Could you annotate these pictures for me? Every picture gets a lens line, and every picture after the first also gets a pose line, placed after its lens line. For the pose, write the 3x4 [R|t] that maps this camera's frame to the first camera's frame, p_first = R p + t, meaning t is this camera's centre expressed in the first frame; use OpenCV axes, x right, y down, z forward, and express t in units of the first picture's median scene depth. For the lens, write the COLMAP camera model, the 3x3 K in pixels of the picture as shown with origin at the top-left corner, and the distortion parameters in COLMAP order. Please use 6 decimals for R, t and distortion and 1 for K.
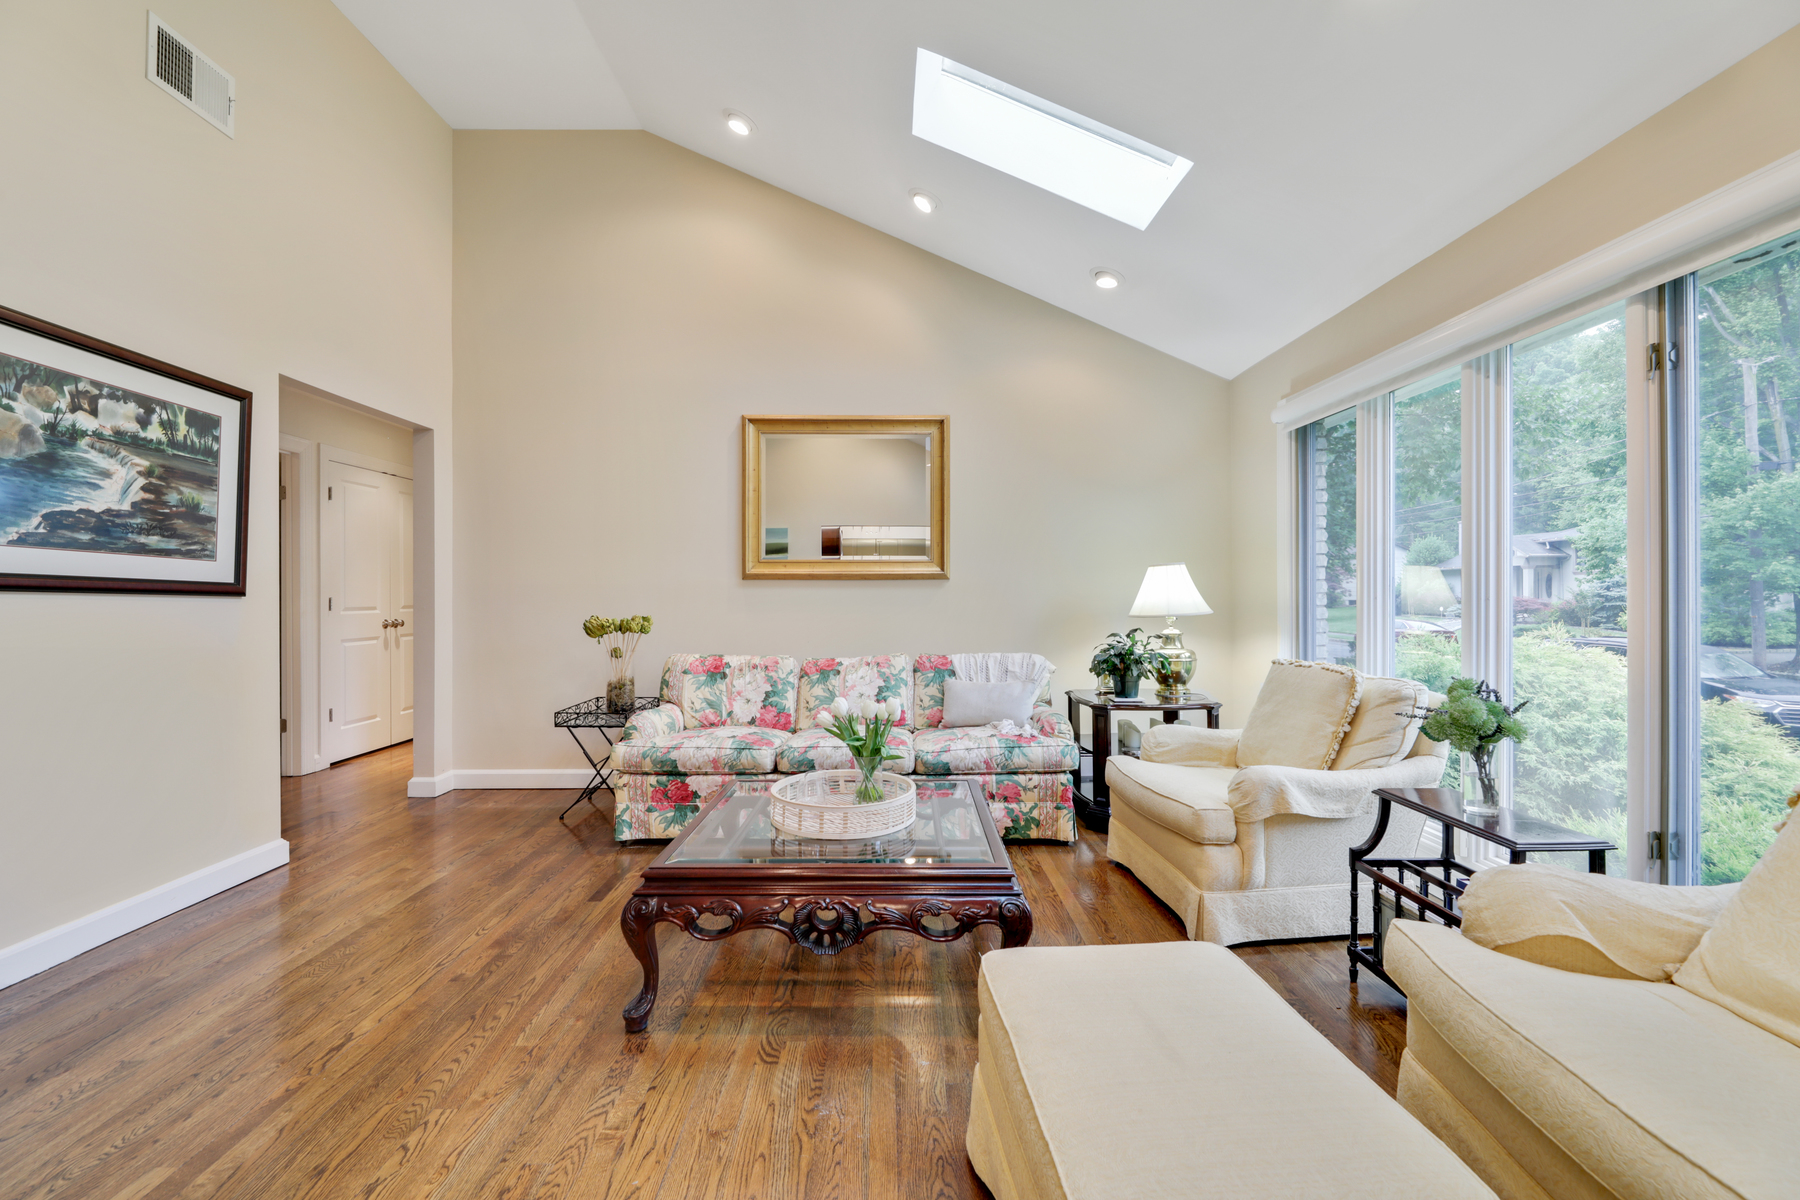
lens RADIAL K [[741.1, 0, 899.1], [0, 741.1, 591.0], [0, 0, 1]] dist [-0.002971, -0.001005]
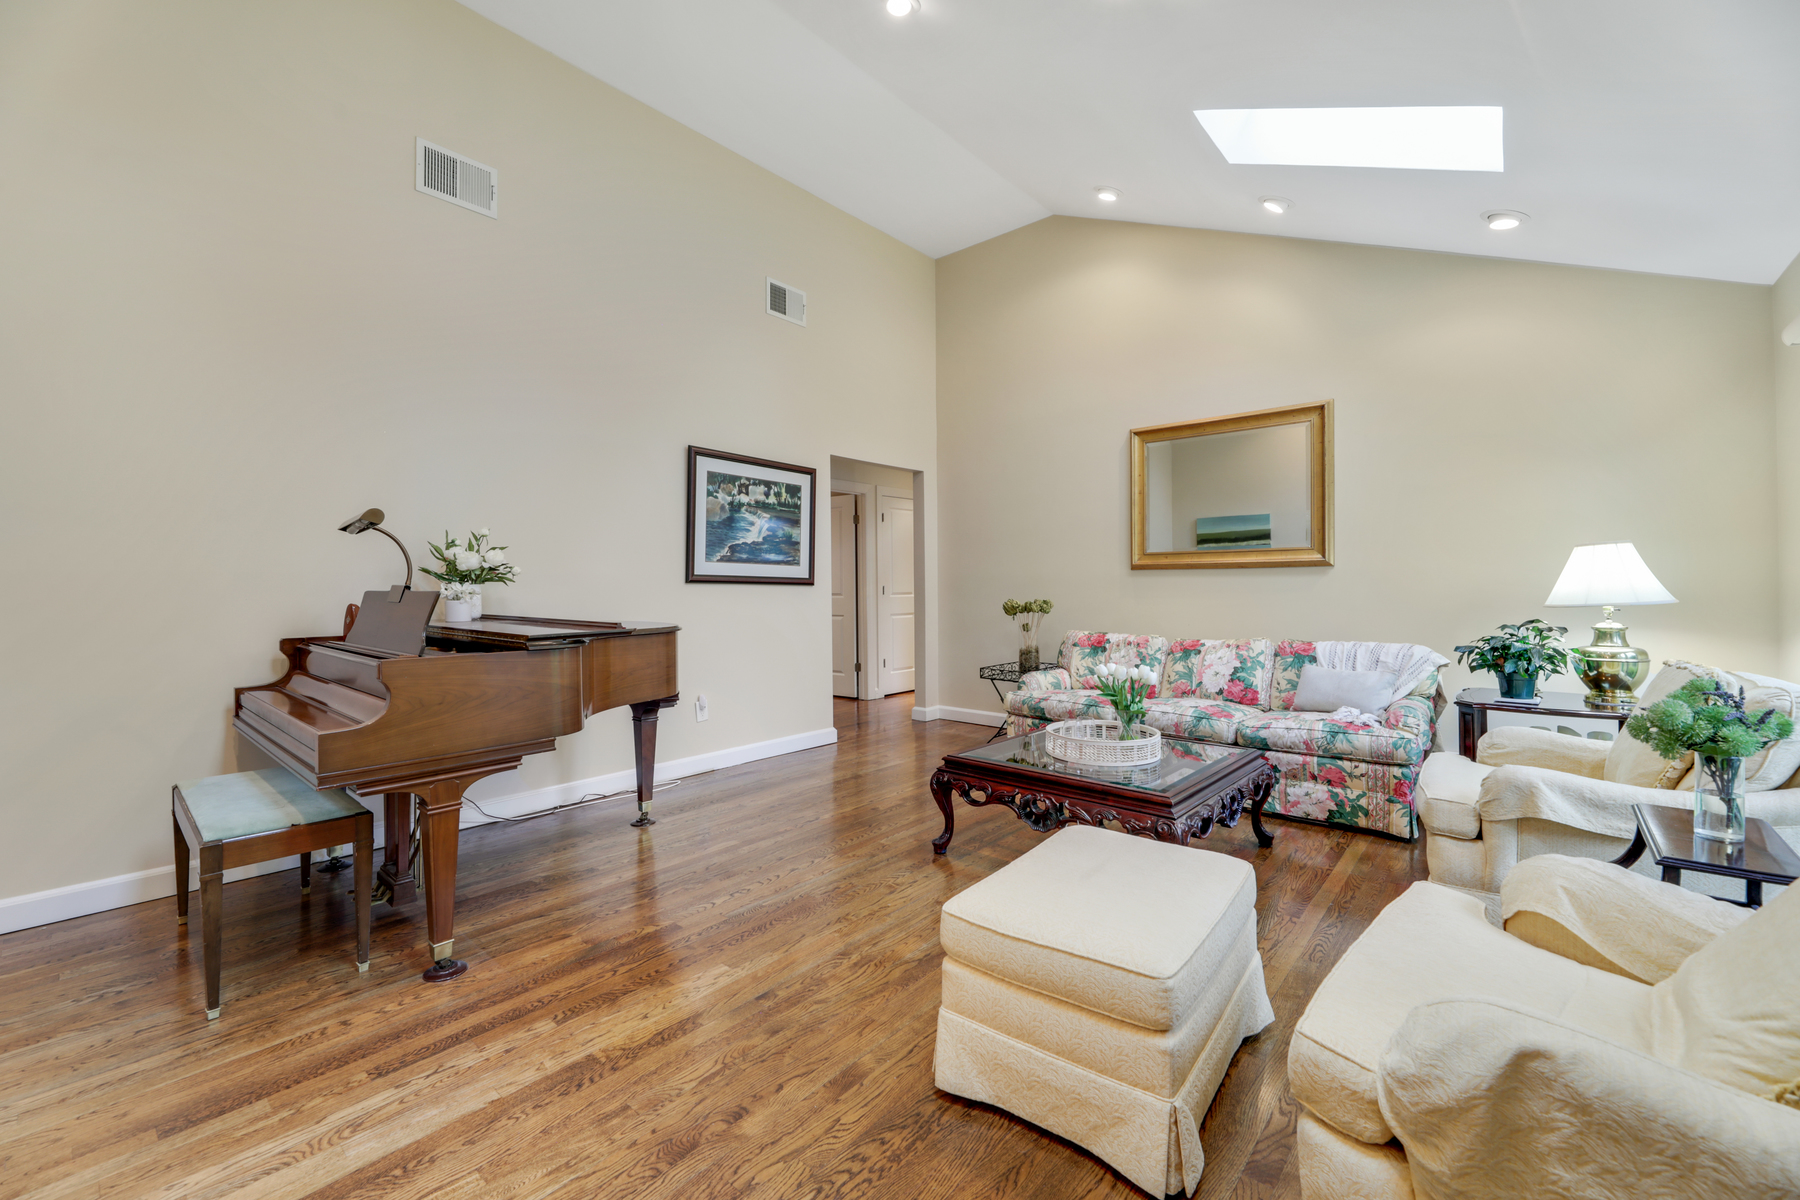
lens RADIAL K [[729.8, 0, 901.6], [0, 729.8, 585.1], [0, 0, 1]] dist [-0.003789, -0.001218]
pose [[0.746134, -0.003020, -0.665789, 0.373200], [0.008621, 0.999950, 0.005126, -0.000670], [0.665740, -0.009565, 0.746123, -0.137293]]
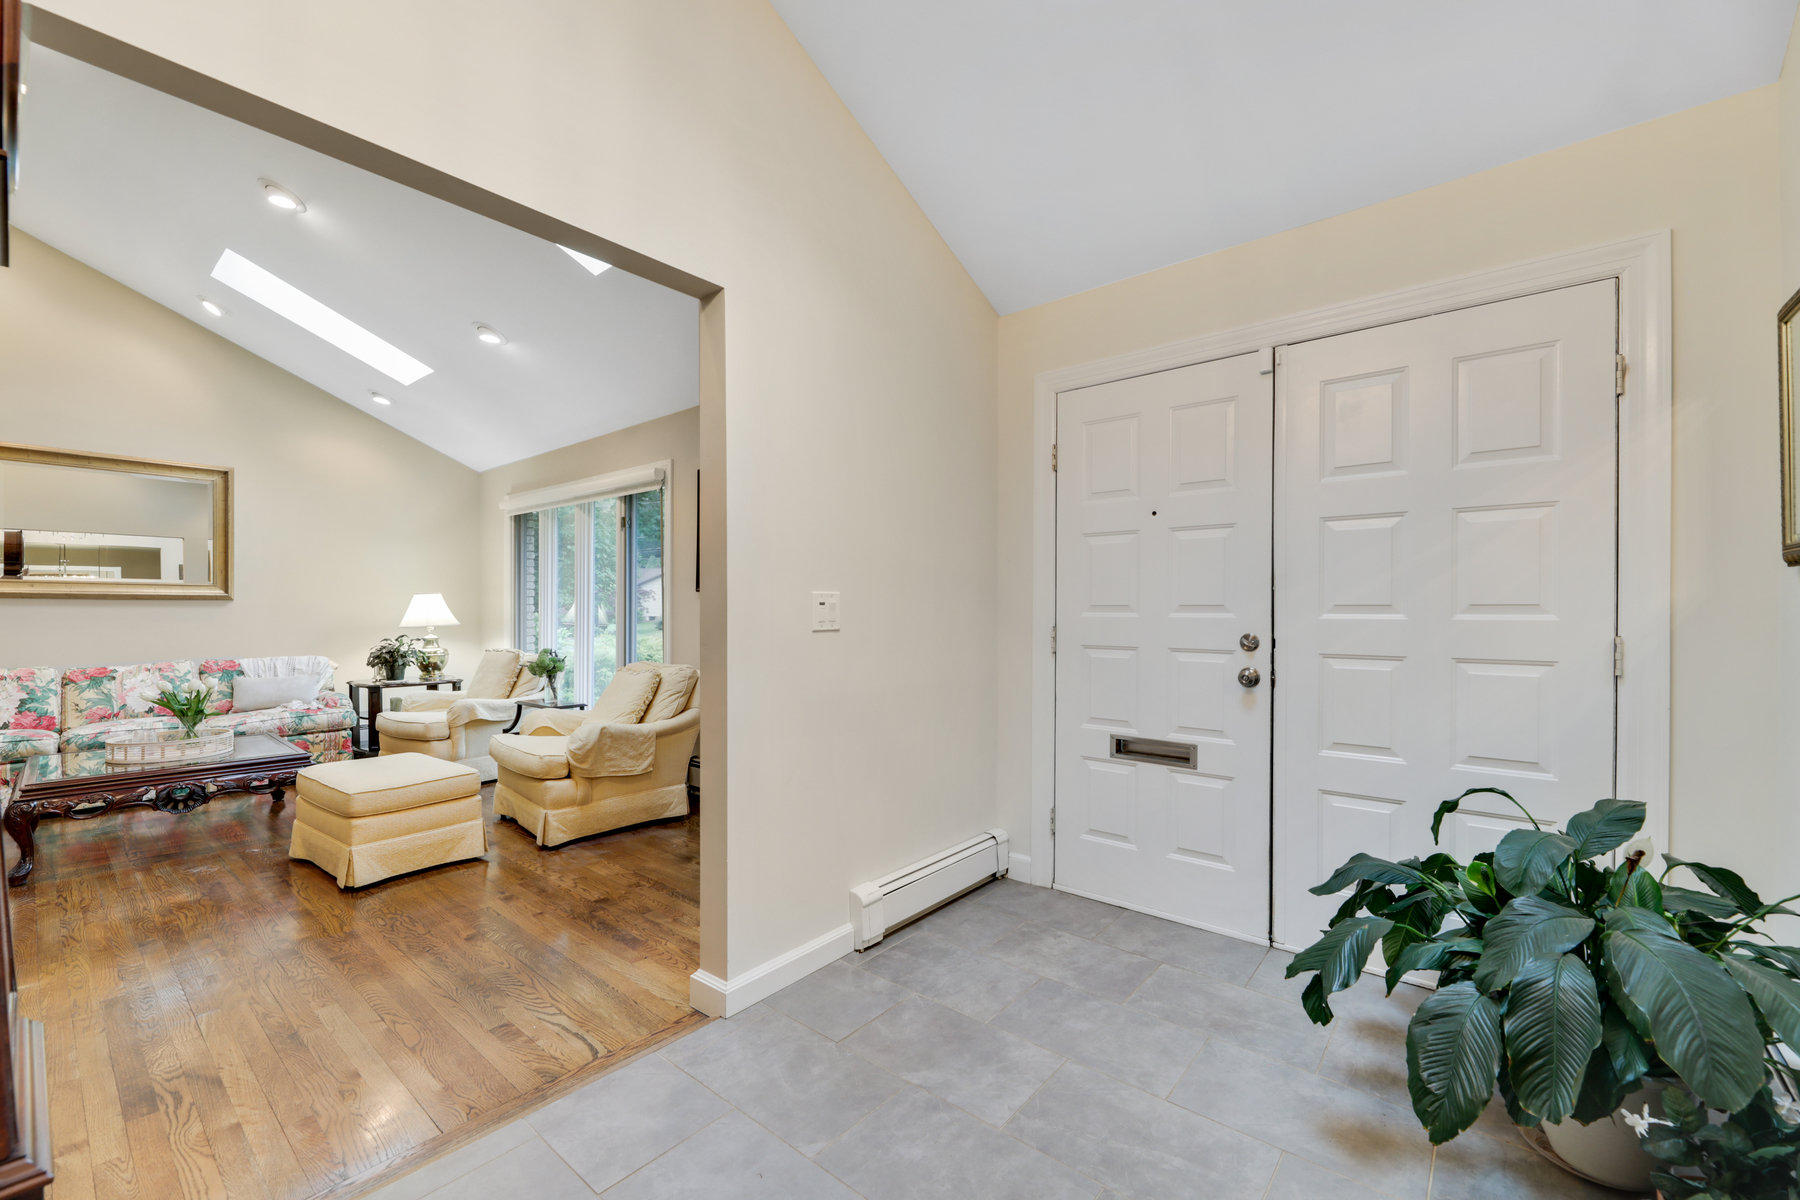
lens RADIAL K [[726.6, 0, 895.9], [0, 726.6, 614.3], [0, 0, 1]] dist [-0.001688, -0.000649]
pose [[0.651427, -0.000911, 0.758711, -0.172756], [-0.007250, 0.999946, 0.007426, -0.012136], [-0.758677, -0.010338, 0.651385, -0.837339]]
